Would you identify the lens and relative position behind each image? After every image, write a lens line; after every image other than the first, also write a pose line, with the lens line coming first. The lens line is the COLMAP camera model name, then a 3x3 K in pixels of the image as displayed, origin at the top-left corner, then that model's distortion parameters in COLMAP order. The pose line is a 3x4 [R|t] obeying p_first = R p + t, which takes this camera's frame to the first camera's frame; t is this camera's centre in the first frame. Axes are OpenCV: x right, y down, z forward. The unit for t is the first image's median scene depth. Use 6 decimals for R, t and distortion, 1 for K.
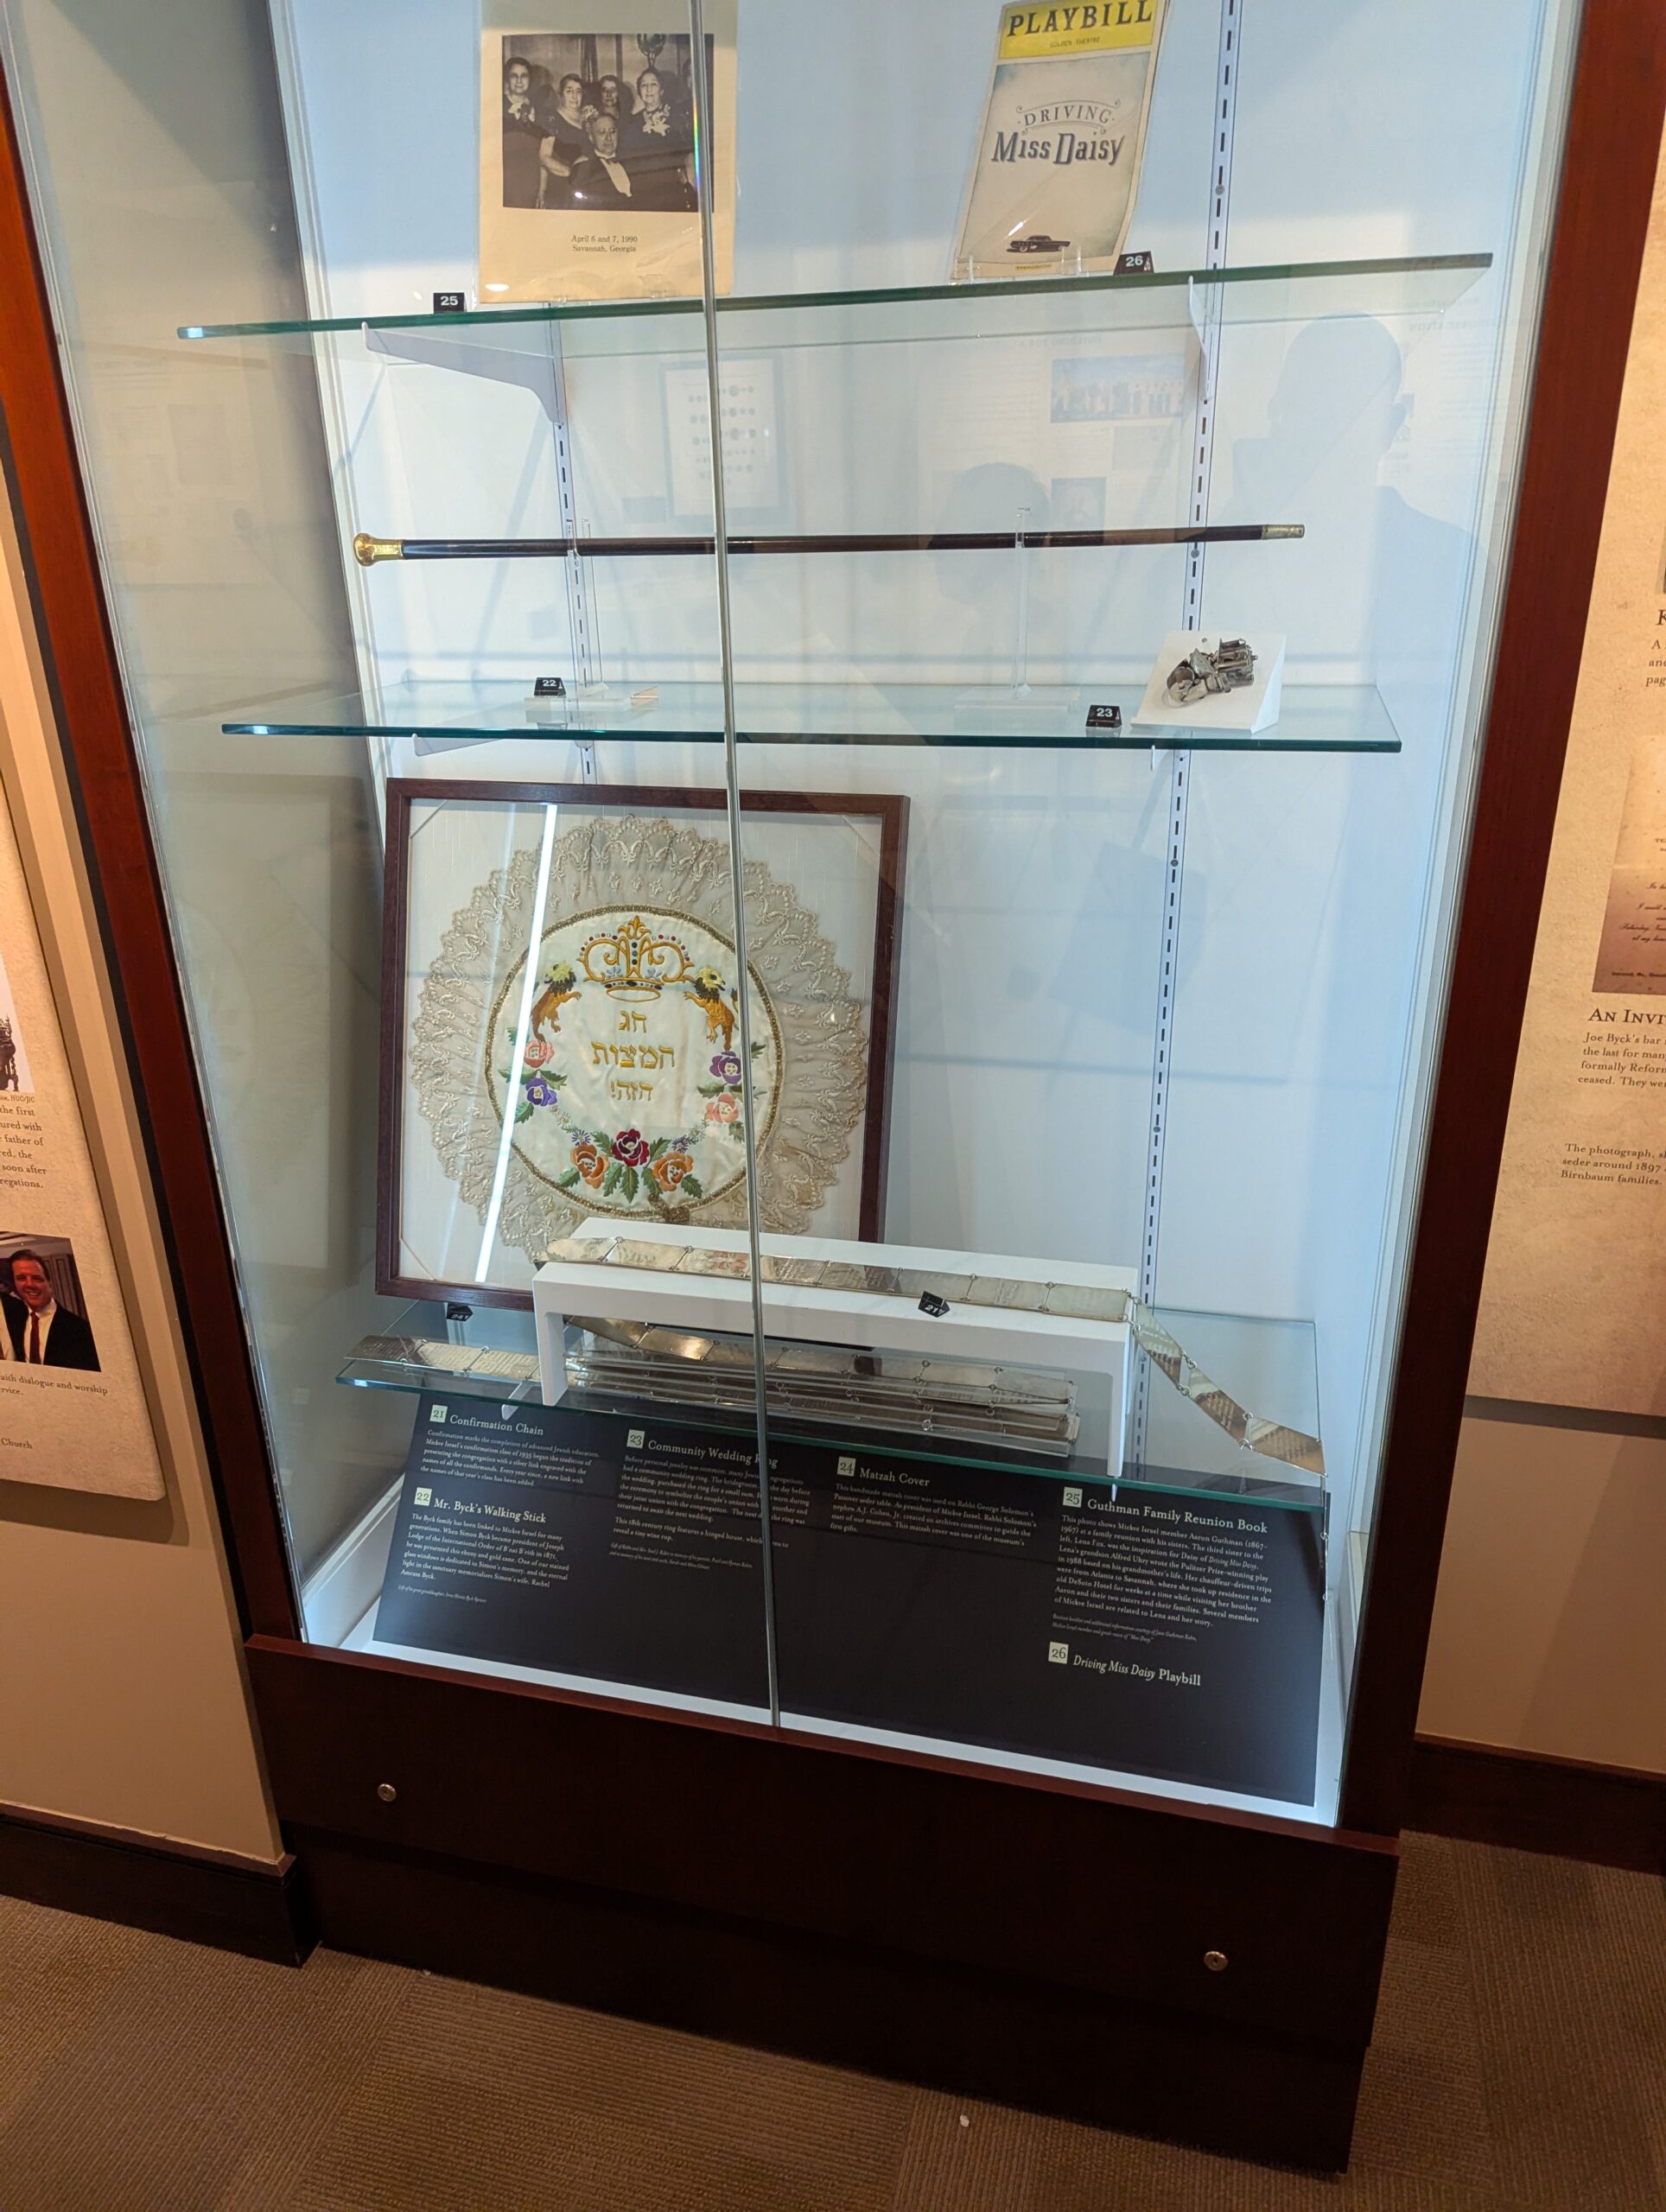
lens RADIAL K [[1580.5, 0, 825.3], [0, 1580.5, 1129.2], [0, 0, 1]] dist [0.061089, -0.055378]
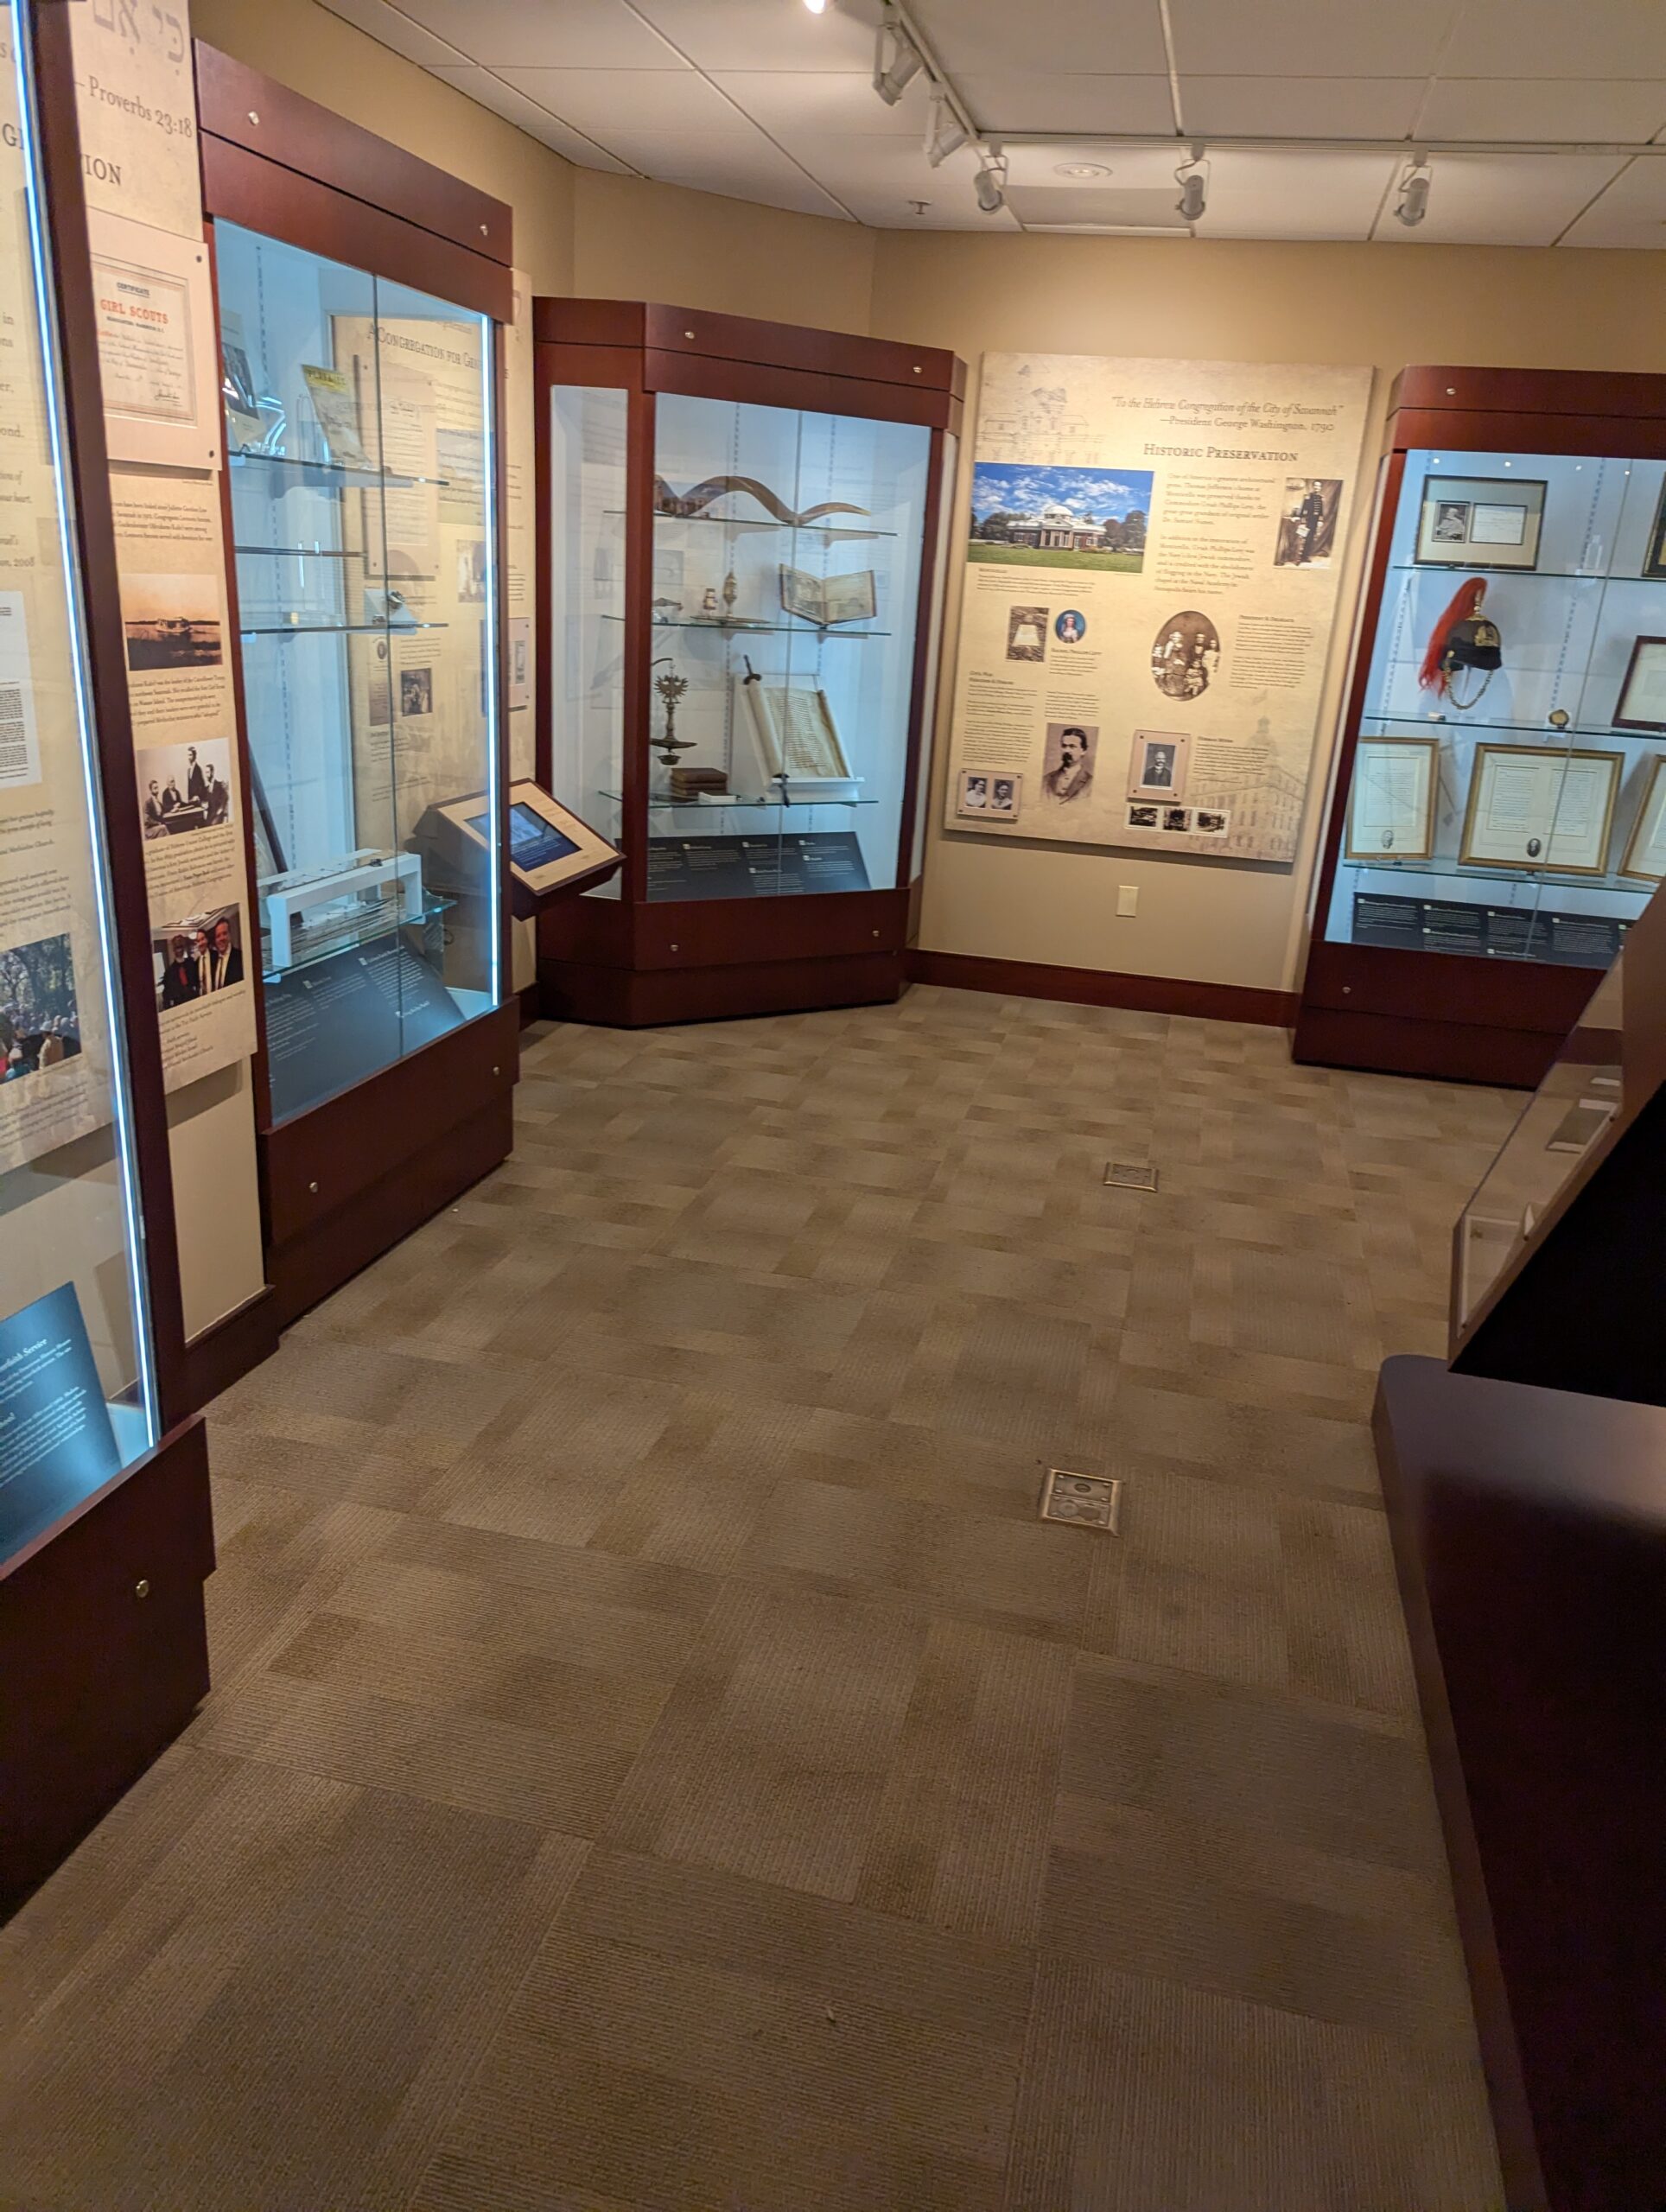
lens RADIAL K [[1580.5, 0, 832.7], [0, 1580.5, 1129.7], [0, 0, 1]] dist [0.061089, -0.055378]
pose [[-0.027036, -0.313929, 0.949062, -2.077177], [0.327235, 0.894318, 0.305143, -0.033752], [-0.944556, 0.318815, 0.078550, 0.219379]]
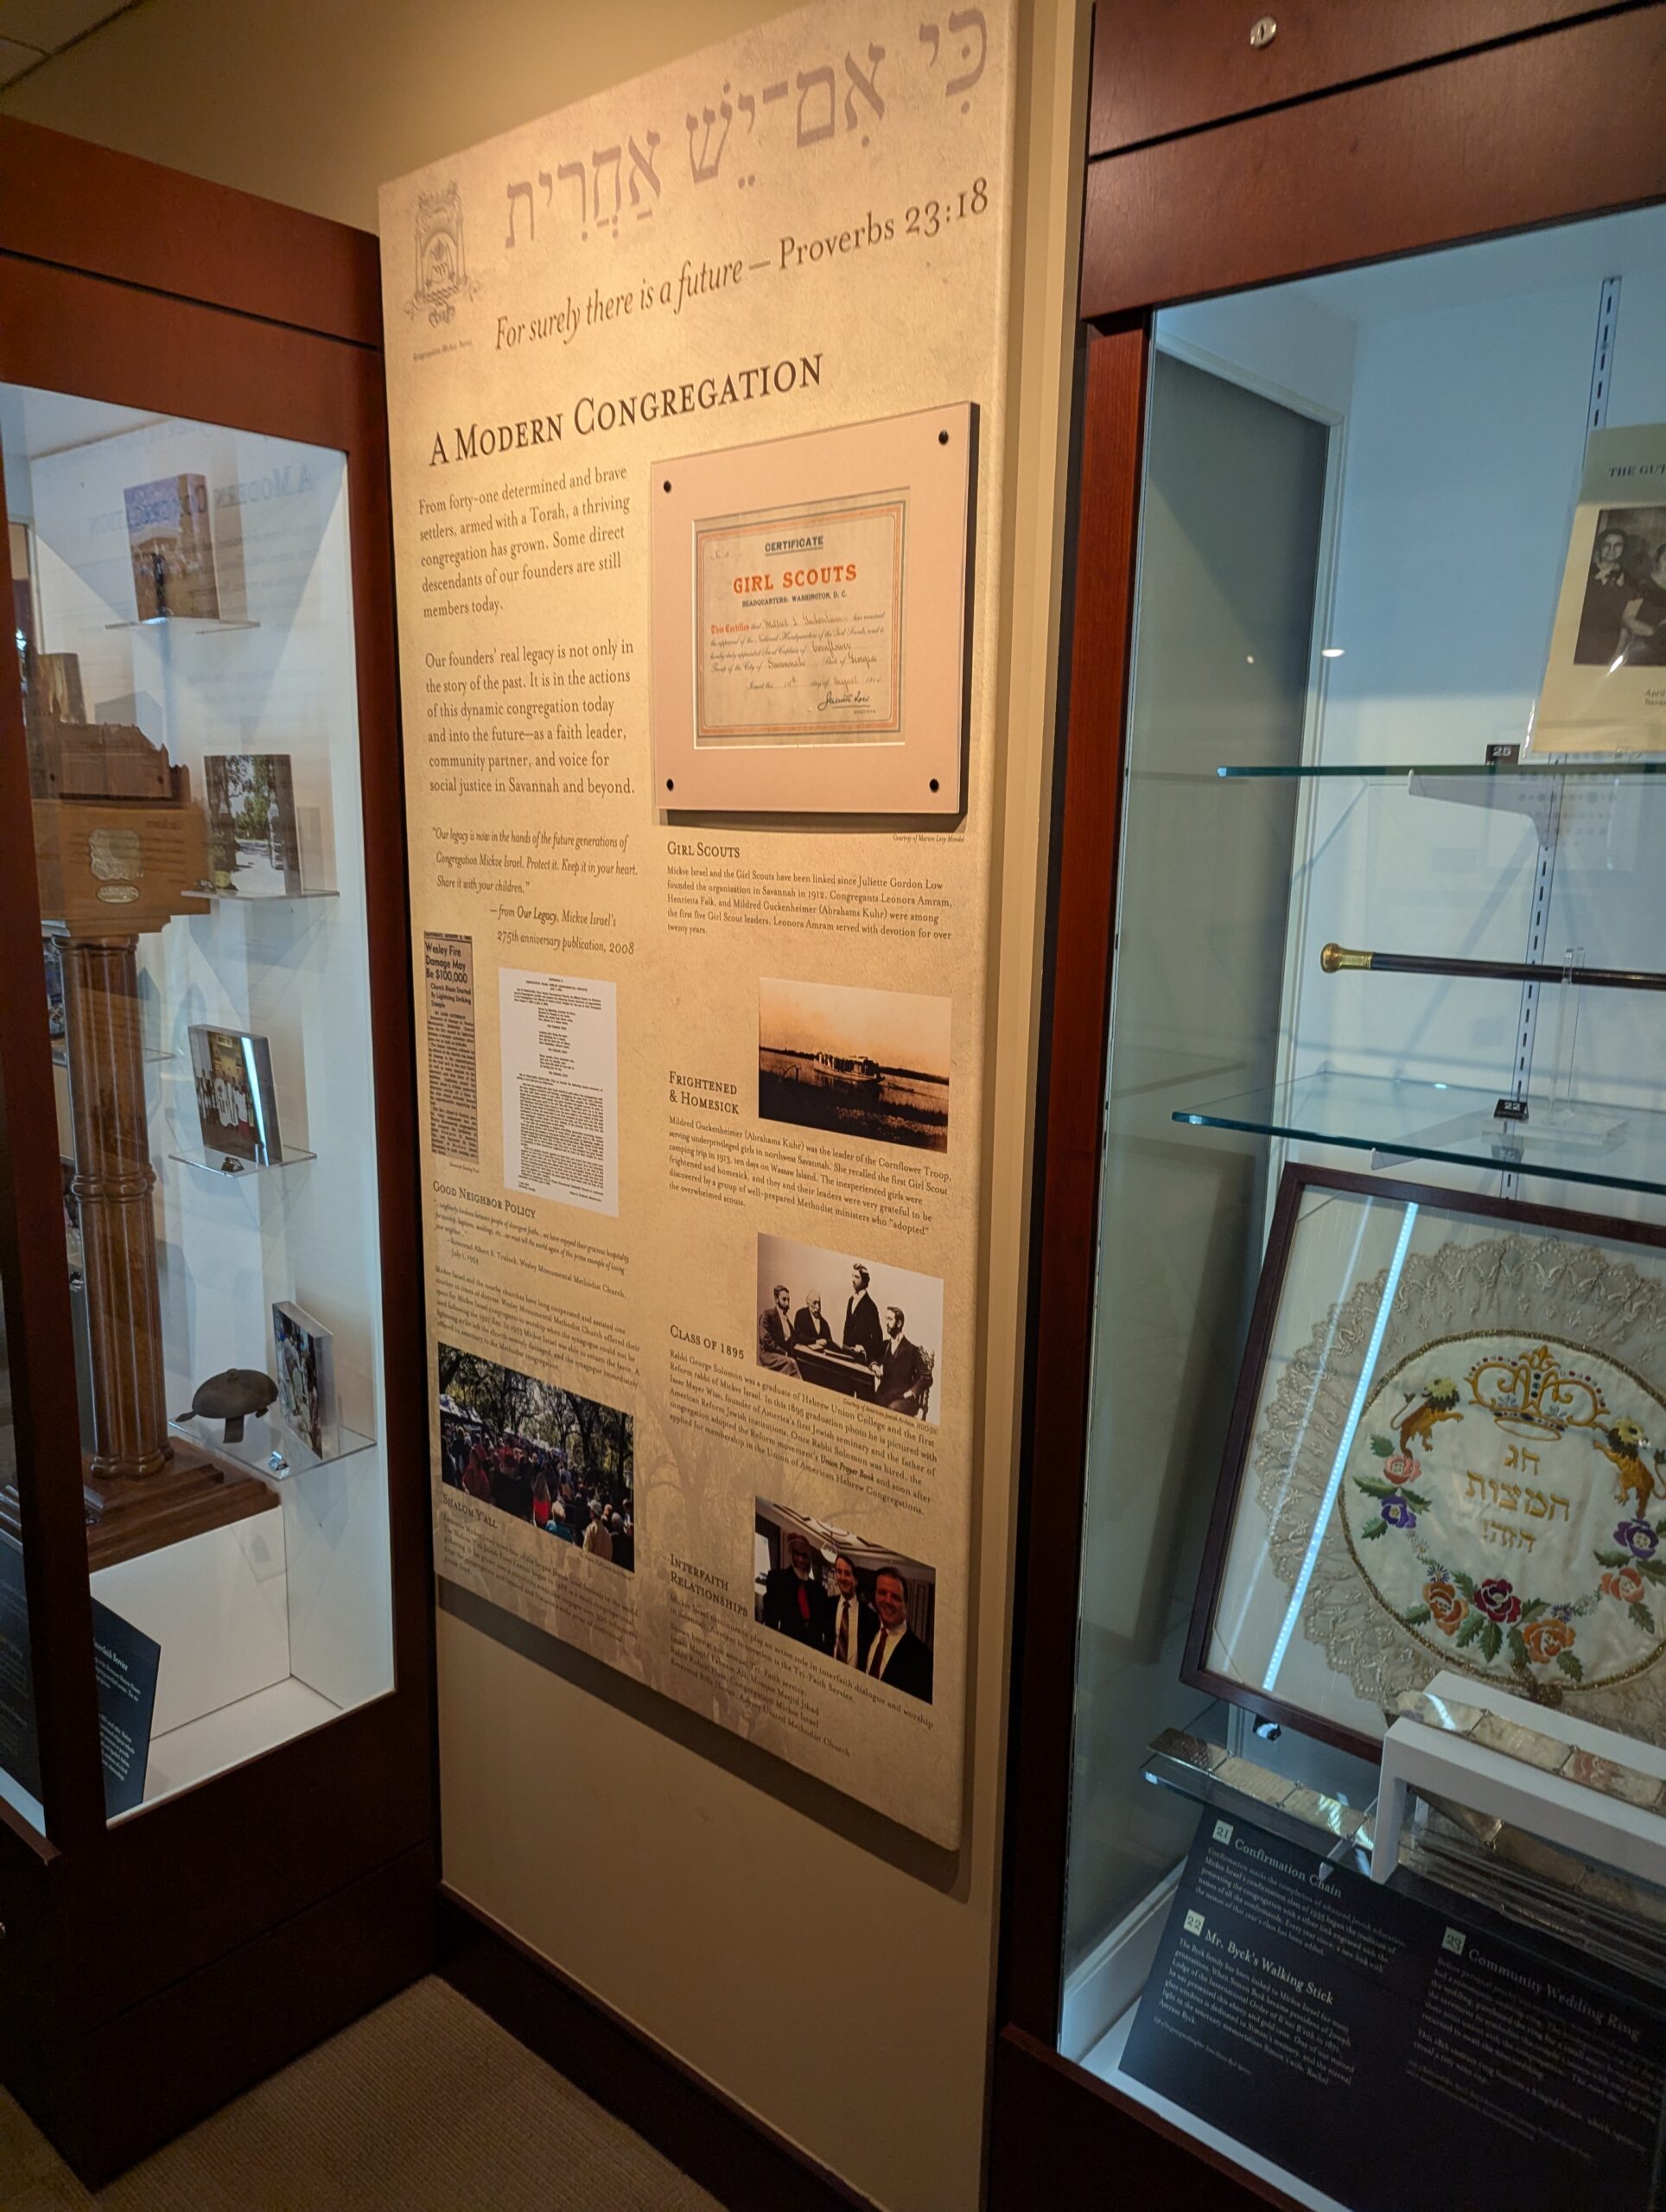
lens RADIAL K [[1580.5, 0, 808.4], [0, 1580.5, 1115.7], [0, 0, 1]] dist [0.061089, -0.055378]
pose [[0.895772, 0.124644, -0.426680, -0.123078], [-0.203947, 0.968131, -0.145353, -0.042876], [0.394965, 0.217223, 0.892646, -0.016337]]
